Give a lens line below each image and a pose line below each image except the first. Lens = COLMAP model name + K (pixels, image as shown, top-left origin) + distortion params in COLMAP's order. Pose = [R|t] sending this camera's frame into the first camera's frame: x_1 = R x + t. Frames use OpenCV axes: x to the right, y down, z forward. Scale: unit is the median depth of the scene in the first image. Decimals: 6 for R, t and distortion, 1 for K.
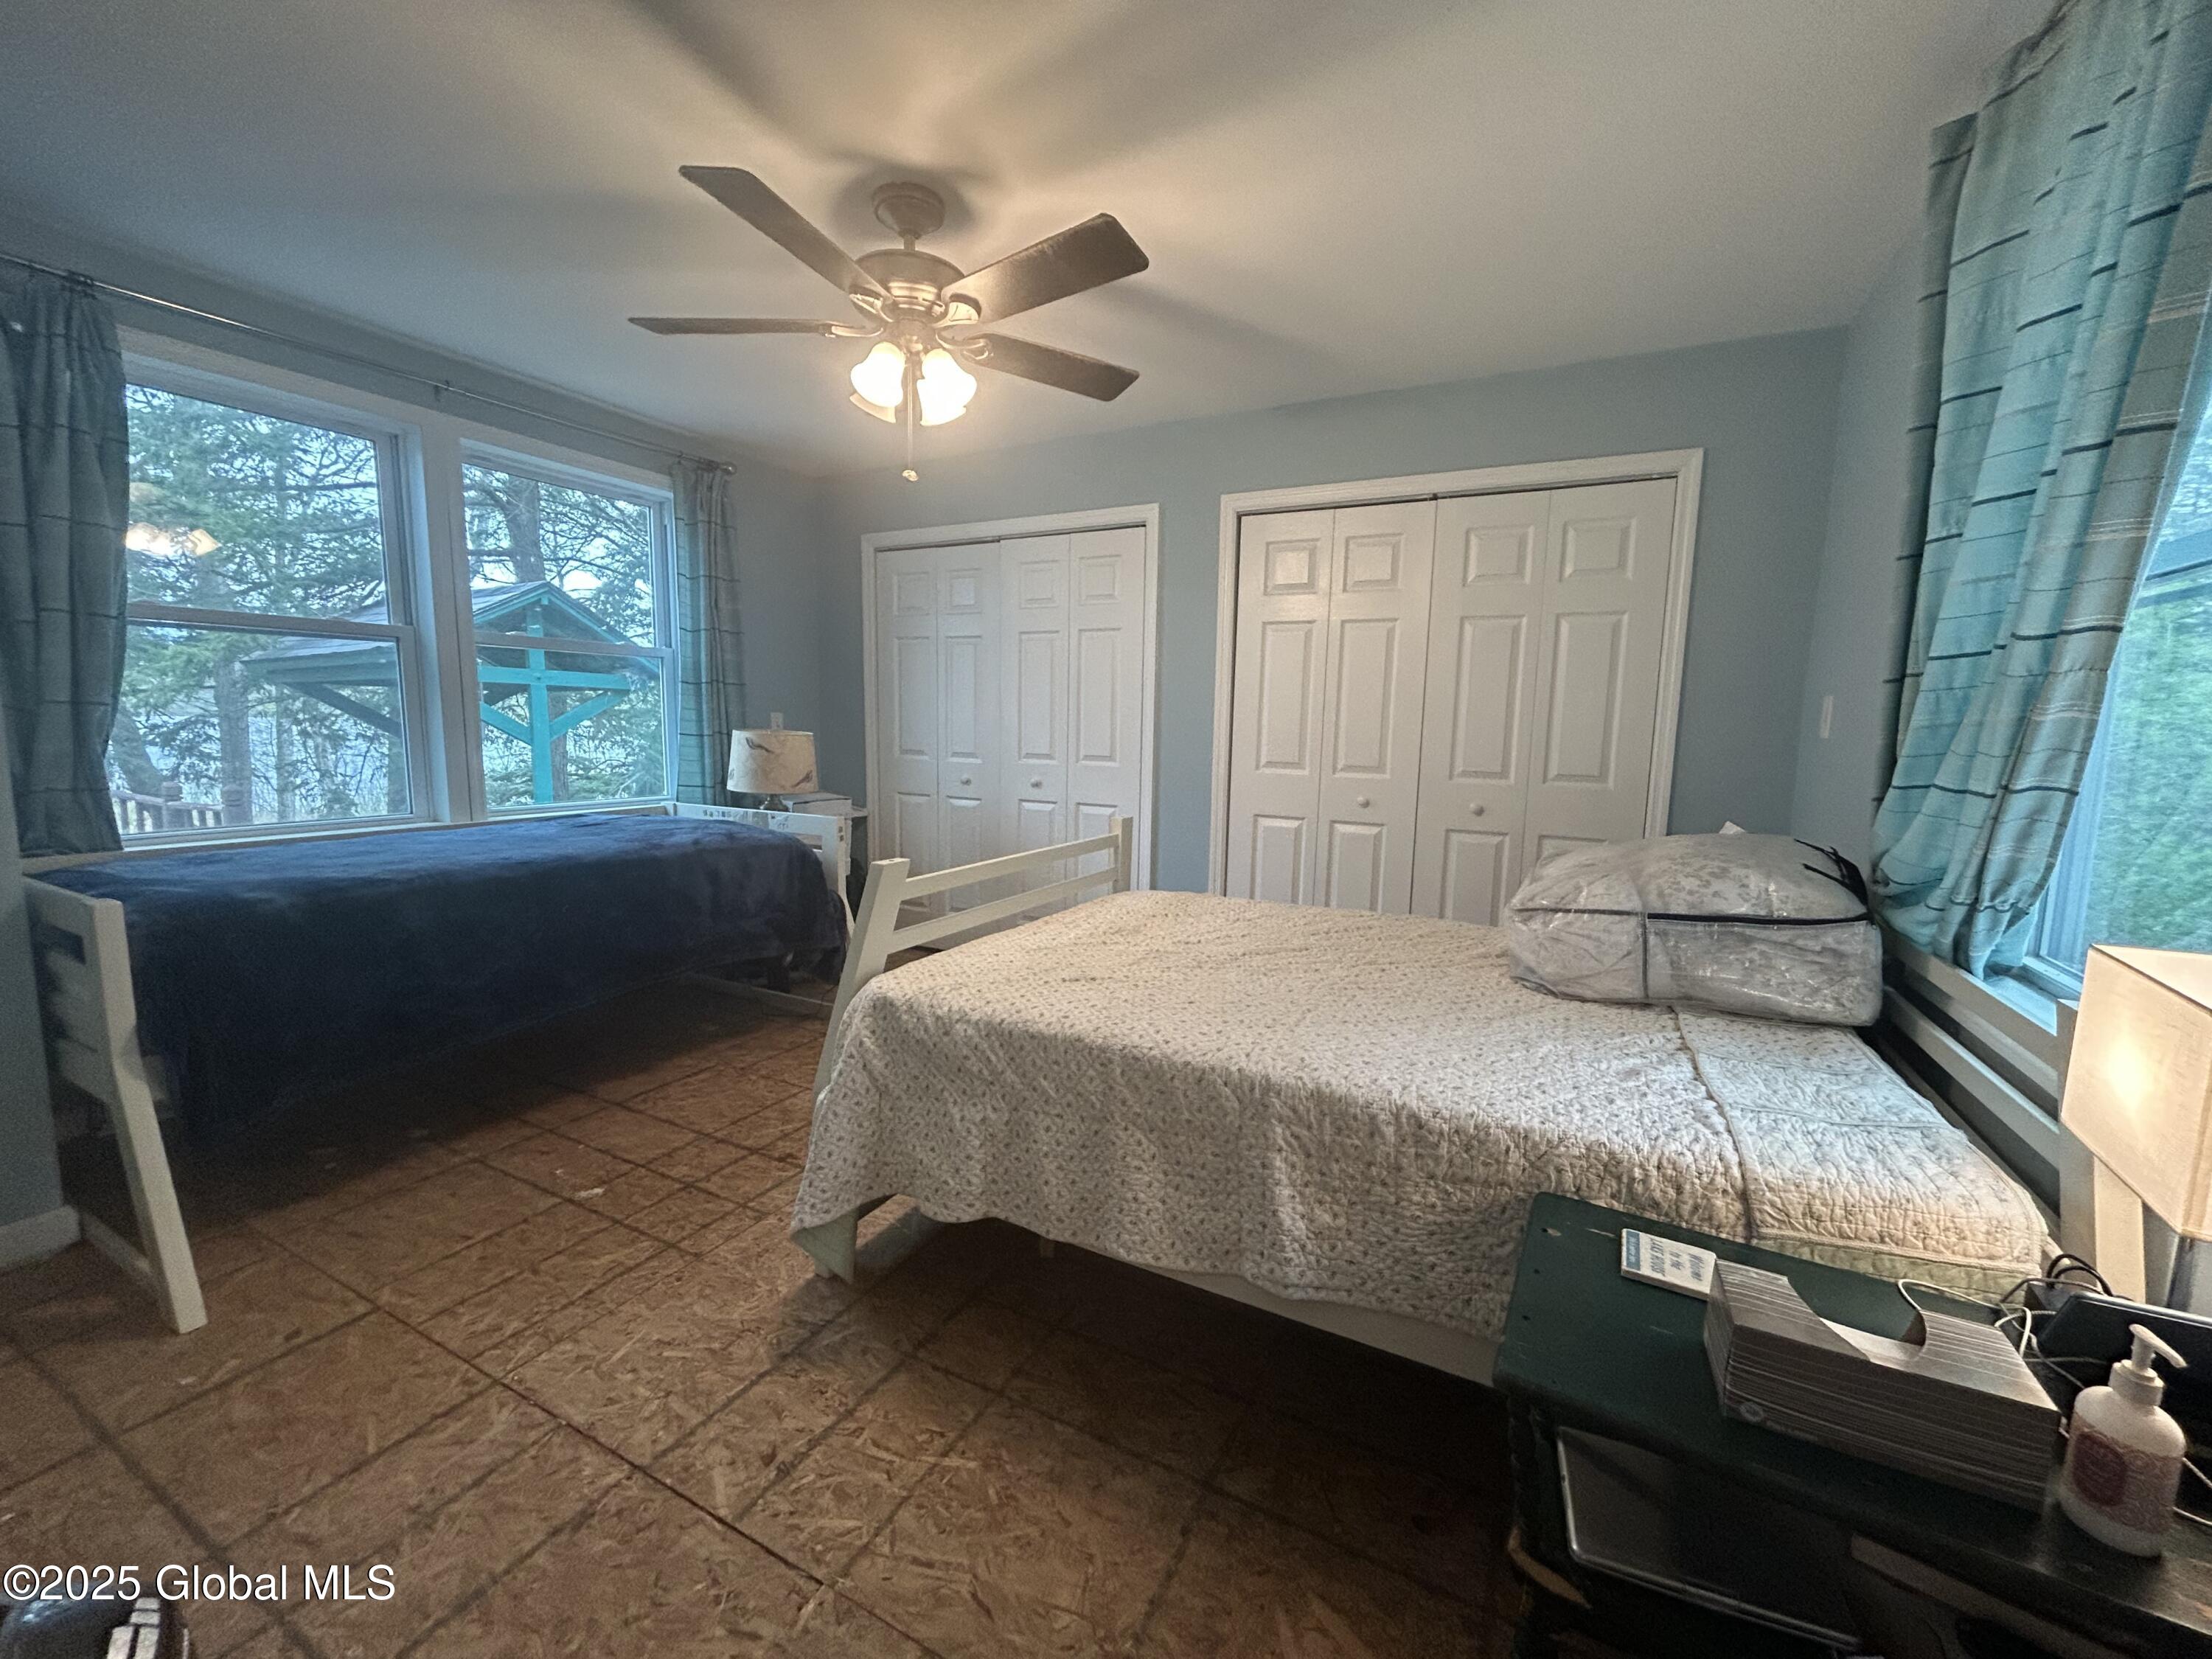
lens RADIAL K [[893.1, 0, 1106.0], [0, 893.1, 829.5], [0, 0, 1]] dist [-0.001018, -0.000859]
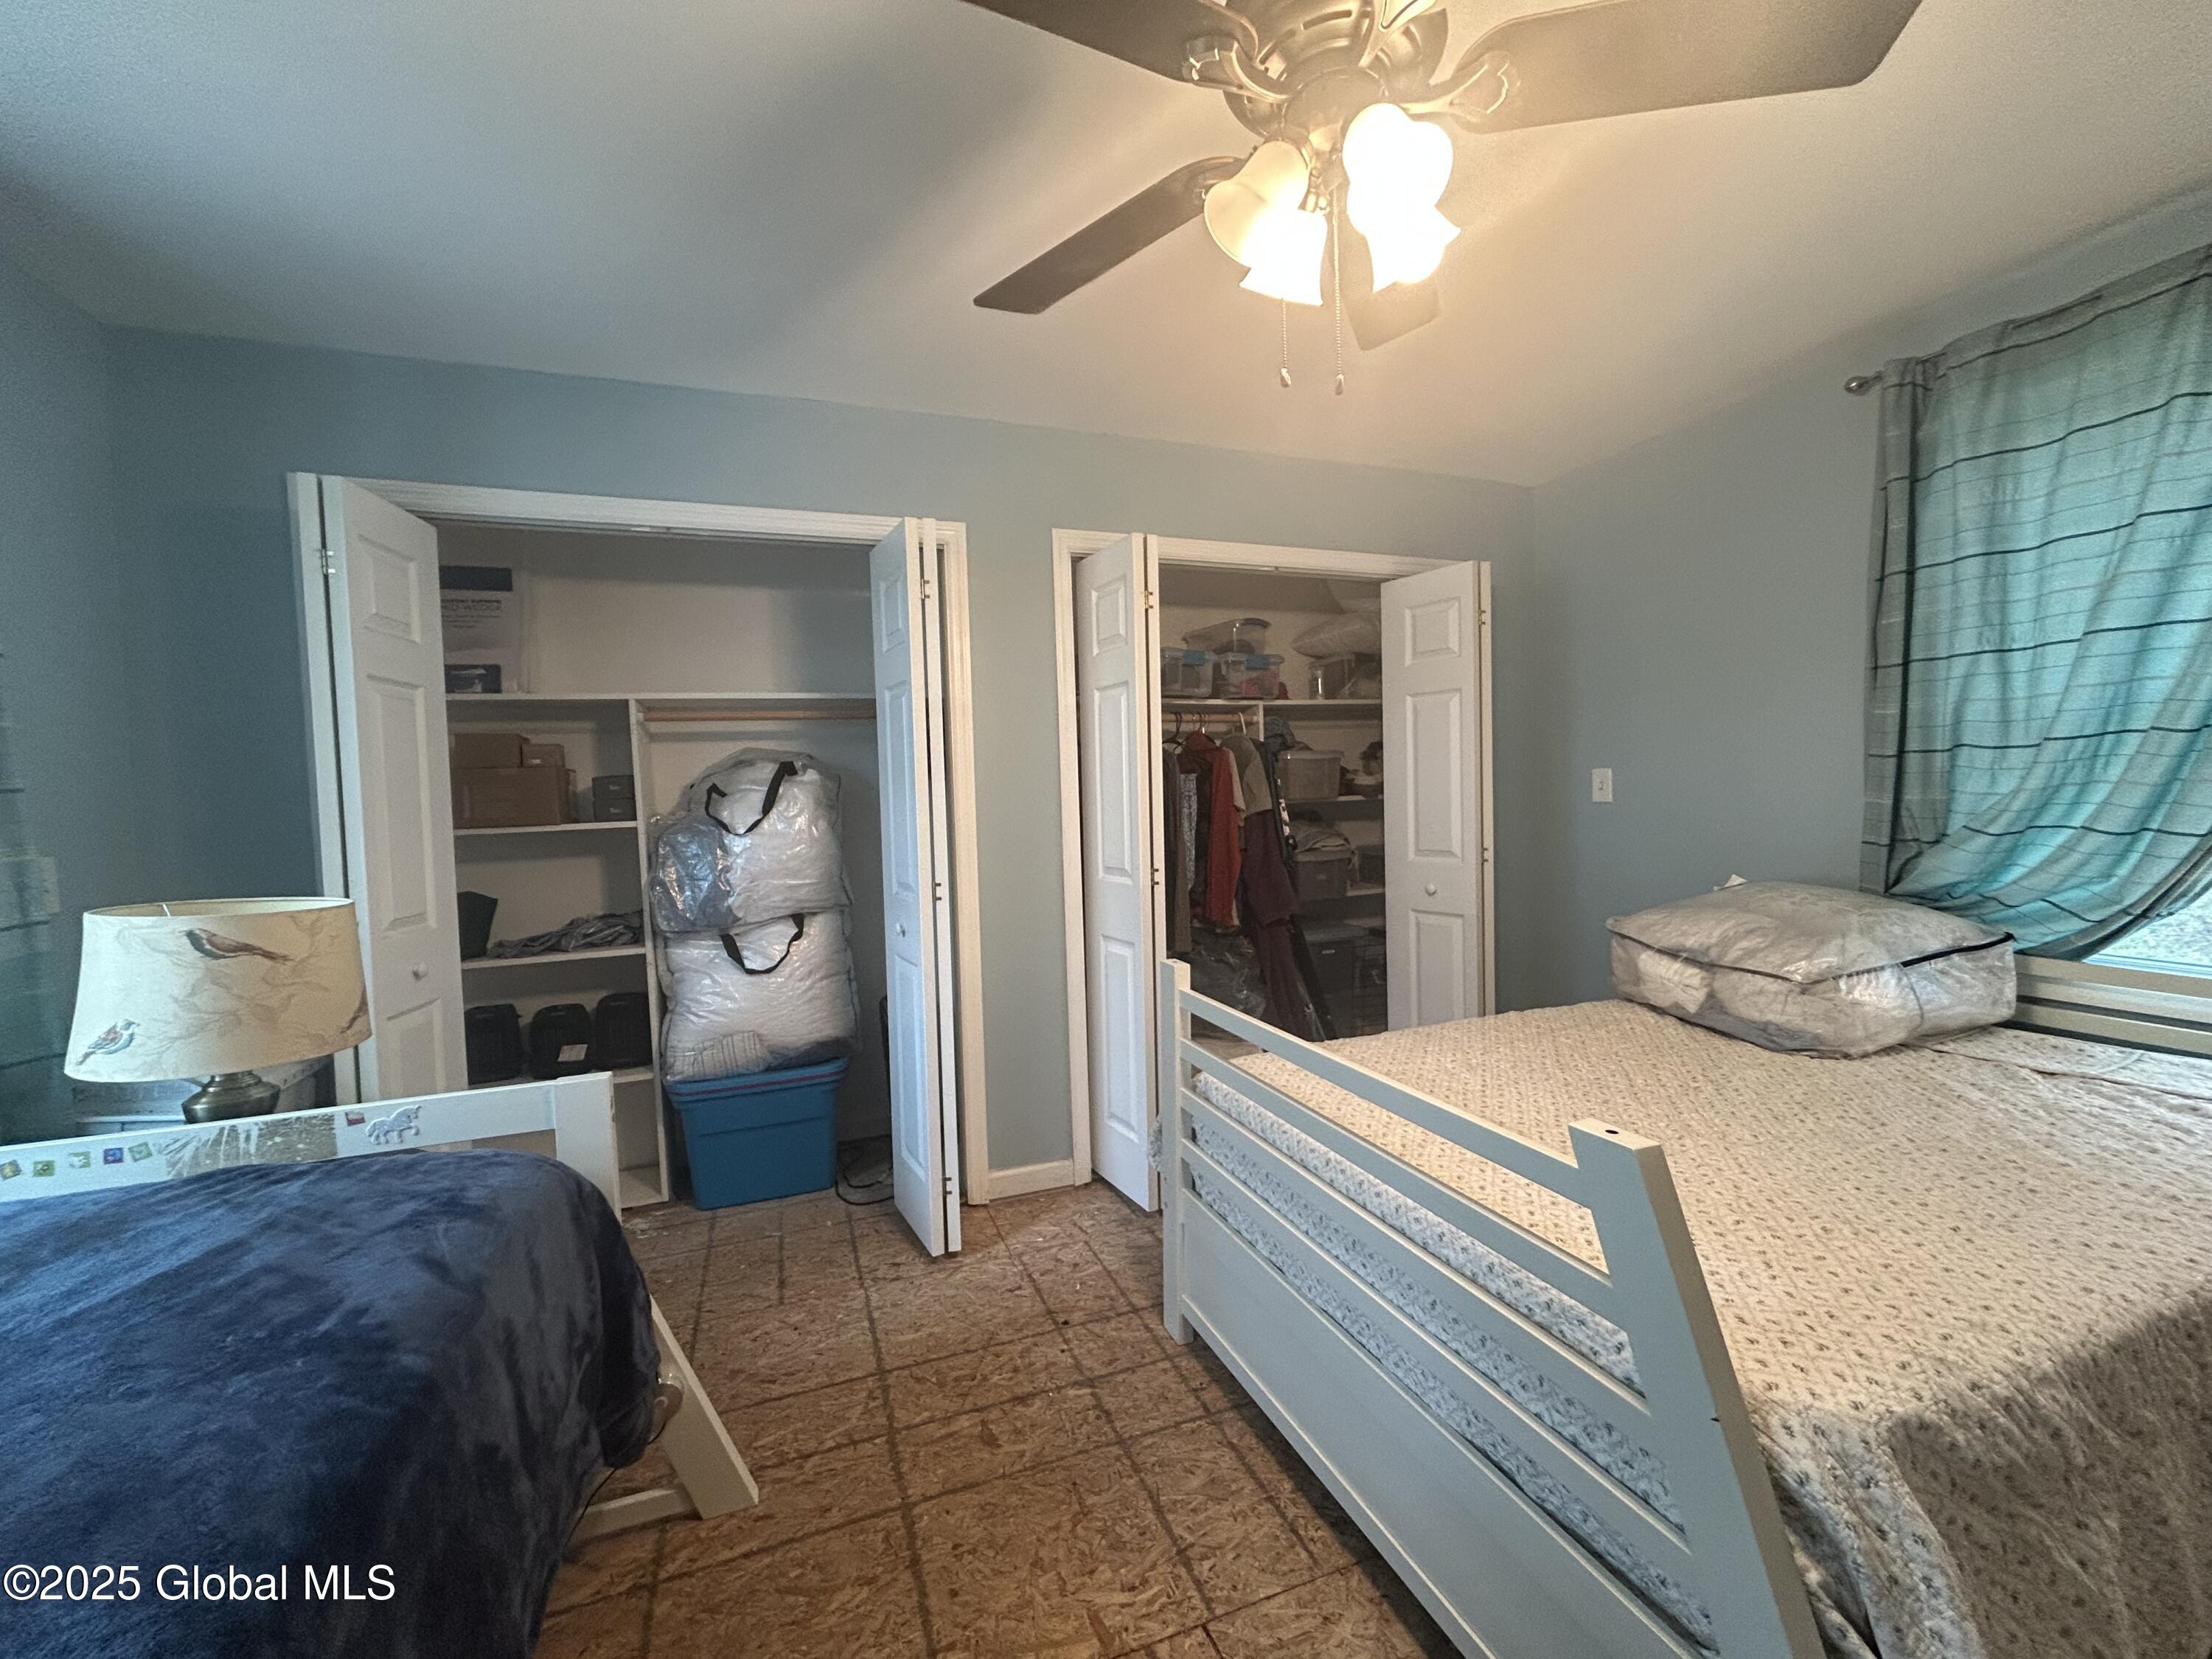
lens RADIAL K [[893.1, 0, 1106.0], [0, 893.1, 829.5], [0, 0, 1]] dist [-0.001018, -0.000859]
pose [[0.668123, -0.066300, 0.741091, -0.773841], [0.133340, 0.990567, -0.031593, -0.150508], [-0.732005, 0.119925, 0.670661, 0.851054]]
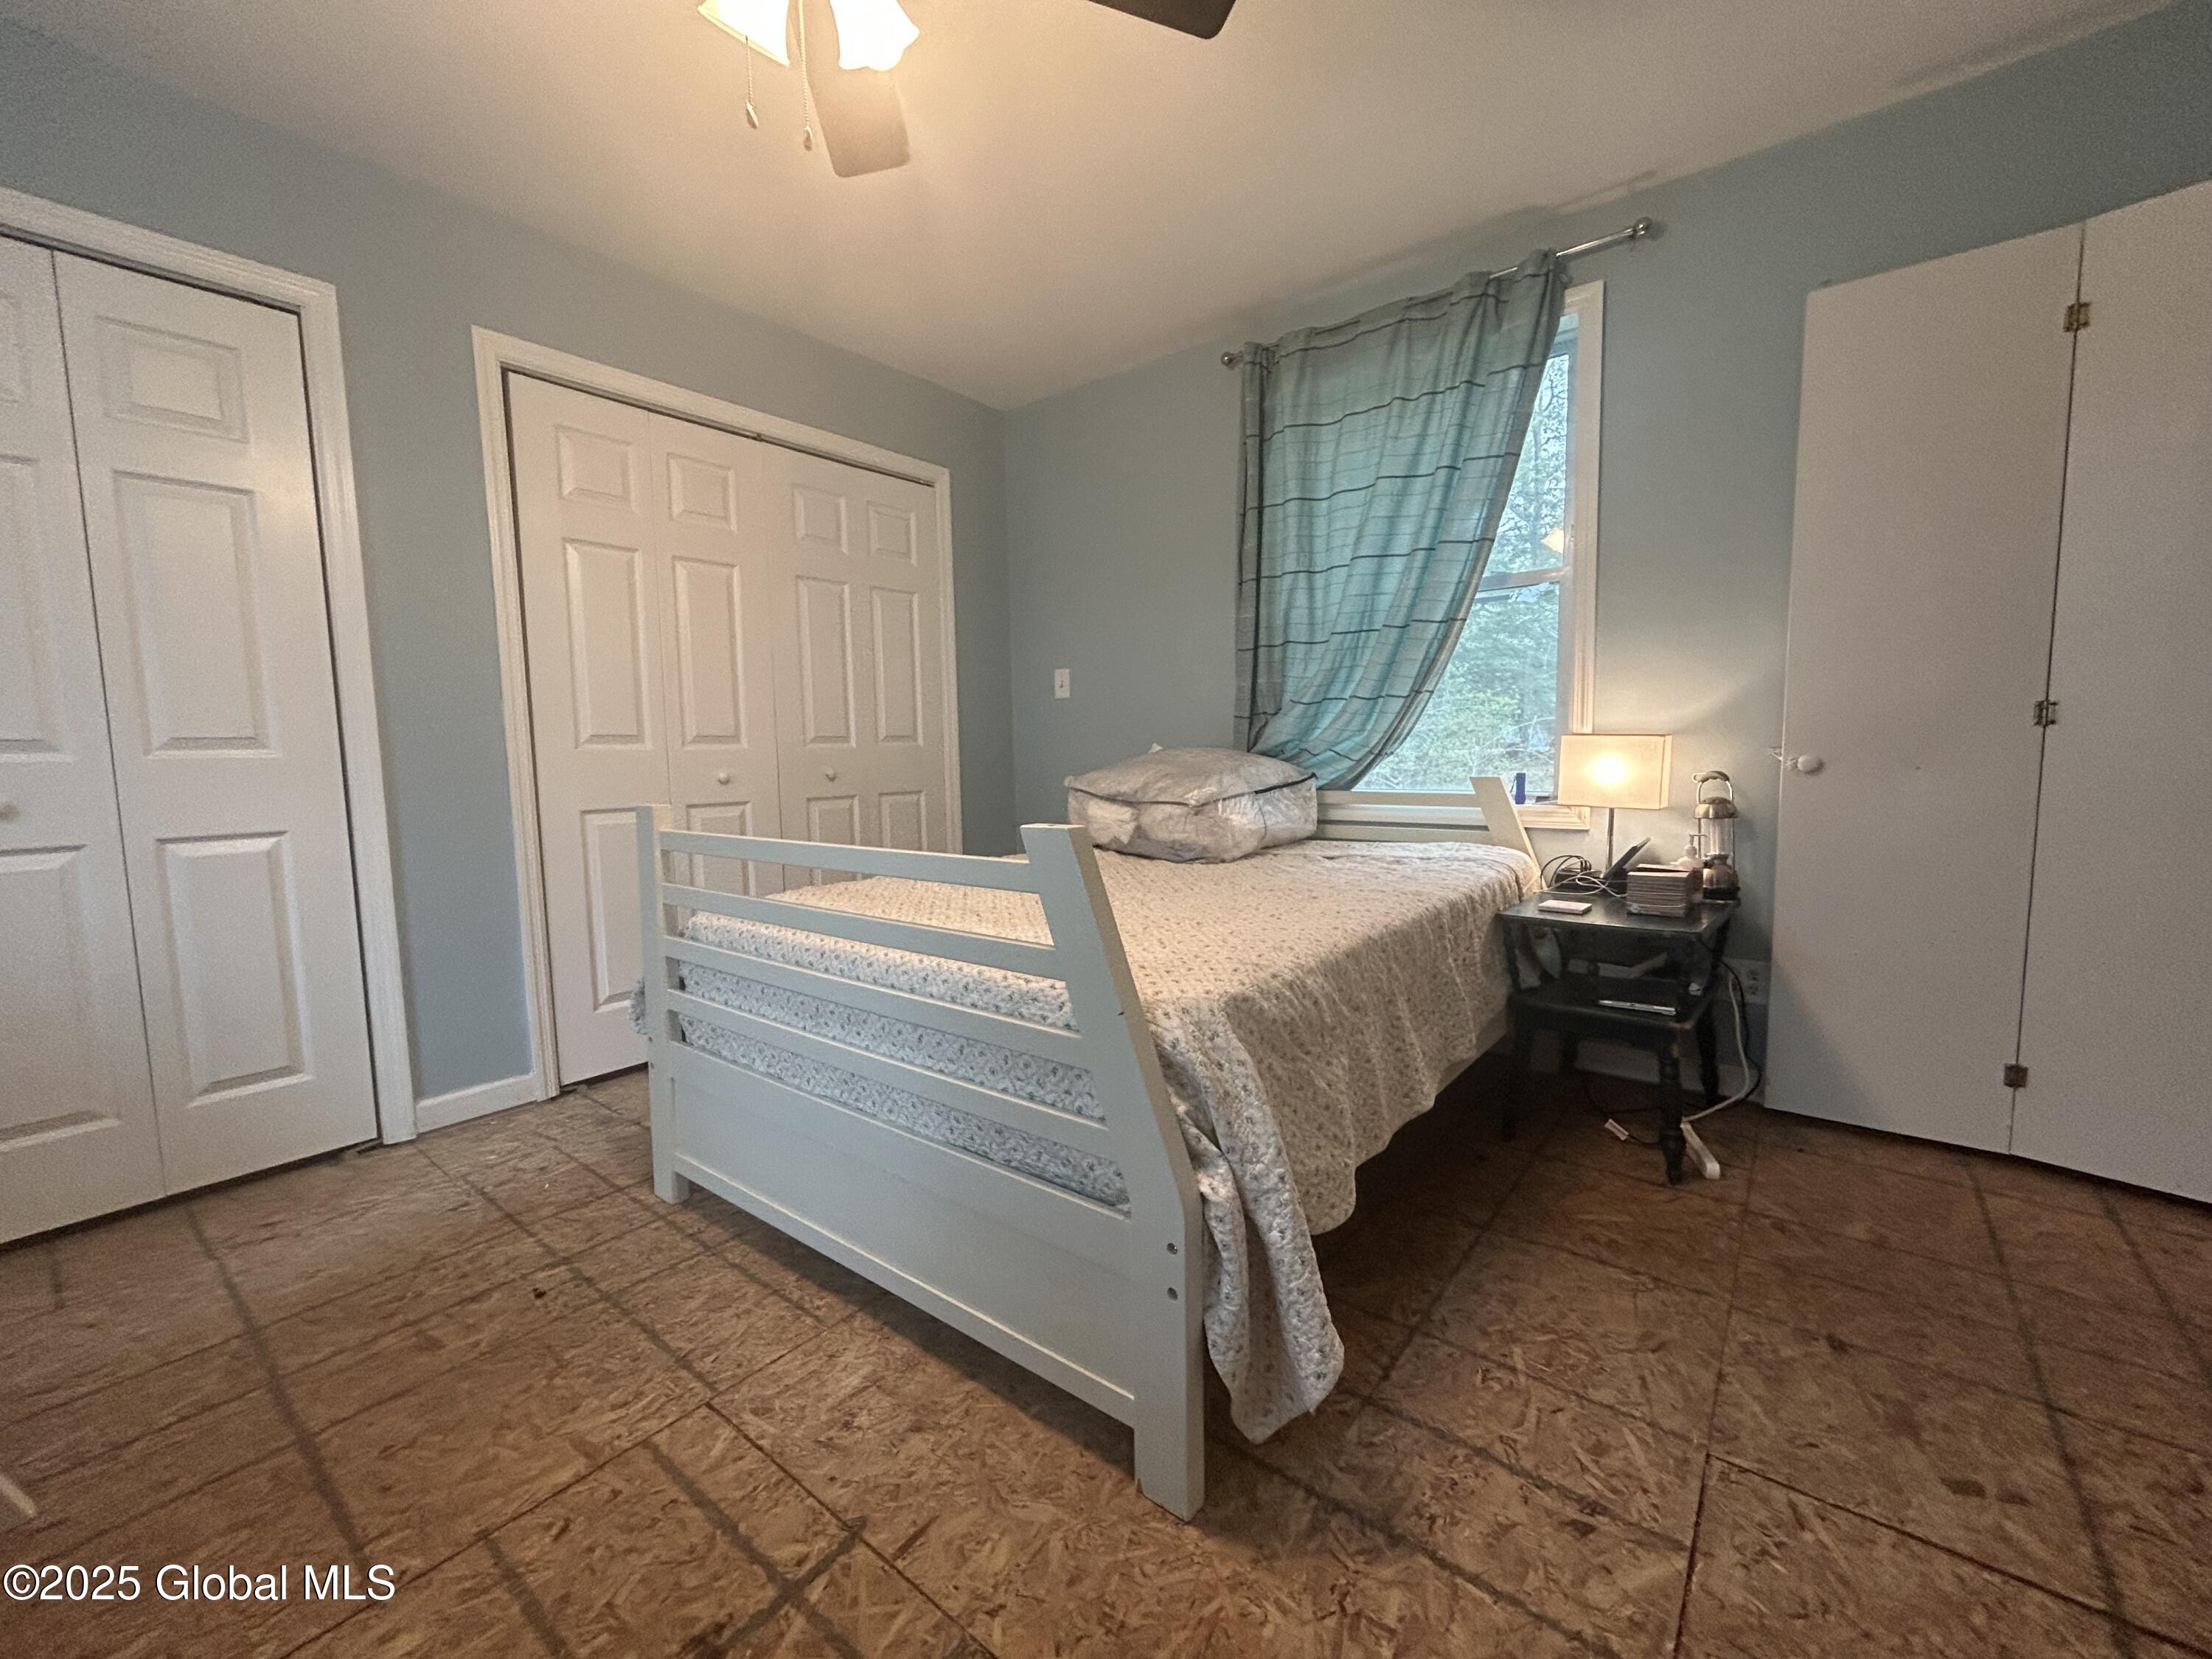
lens RADIAL K [[891.9, 0, 1108.8], [0, 891.9, 827.7], [0, 0, 1]] dist [-0.000310, -0.000247]
pose [[0.184894, -0.112928, 0.976249, -0.815208], [0.143344, 0.985851, 0.086891, -0.010075], [-0.972248, 0.123874, 0.198465, 0.839741]]
